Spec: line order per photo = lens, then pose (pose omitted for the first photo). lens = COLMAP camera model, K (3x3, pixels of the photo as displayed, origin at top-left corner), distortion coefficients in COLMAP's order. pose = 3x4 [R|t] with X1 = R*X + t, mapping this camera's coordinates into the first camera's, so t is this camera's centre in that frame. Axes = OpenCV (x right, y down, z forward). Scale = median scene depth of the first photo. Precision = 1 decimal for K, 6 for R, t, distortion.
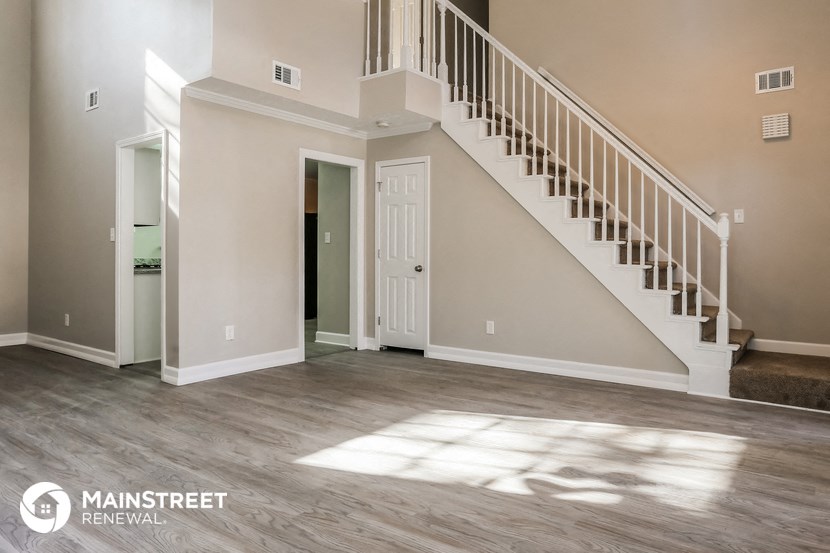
lens RADIAL K [[549.1, 0, 418.8], [0, 549.1, 272.7], [0, 0, 1]] dist [-0.051088, 0.035446]
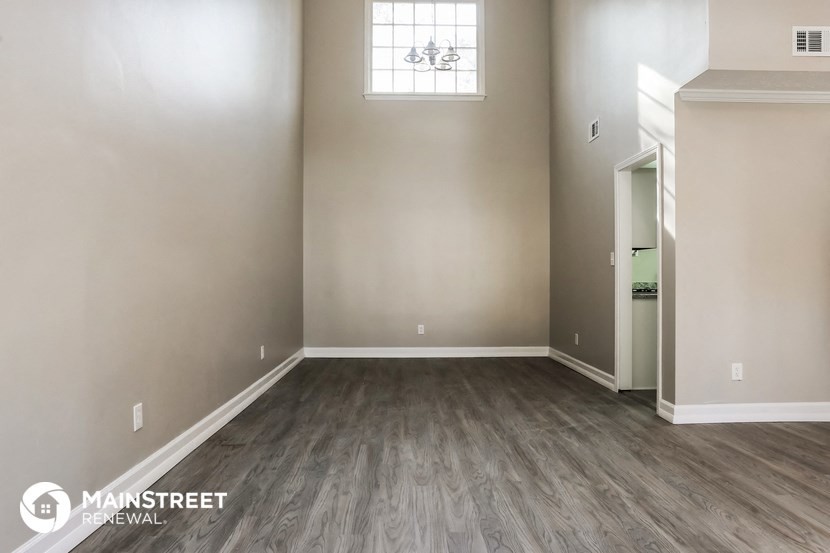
lens RADIAL K [[549.1, 0, 418.8], [0, 549.1, 272.7], [0, 0, 1]] dist [-0.051088, 0.035446]
pose [[0.640907, -0.013609, -0.767498, -0.022940], [-0.019332, 0.999240, -0.033862, -0.004338], [0.767375, 0.036540, 0.640157, 0.102310]]
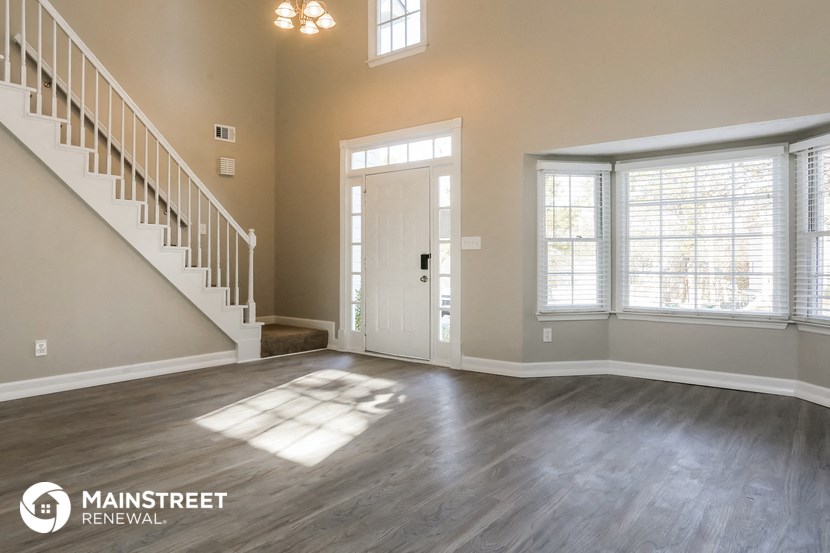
lens RADIAL K [[549.1, 0, 418.8], [0, 549.1, 272.7], [0, 0, 1]] dist [-0.051088, 0.035446]
pose [[0.014870, -0.023704, 0.999608, -0.782923], [0.030974, 0.999250, 0.023234, -0.014711], [-0.999410, 0.030616, 0.015593, 0.508217]]
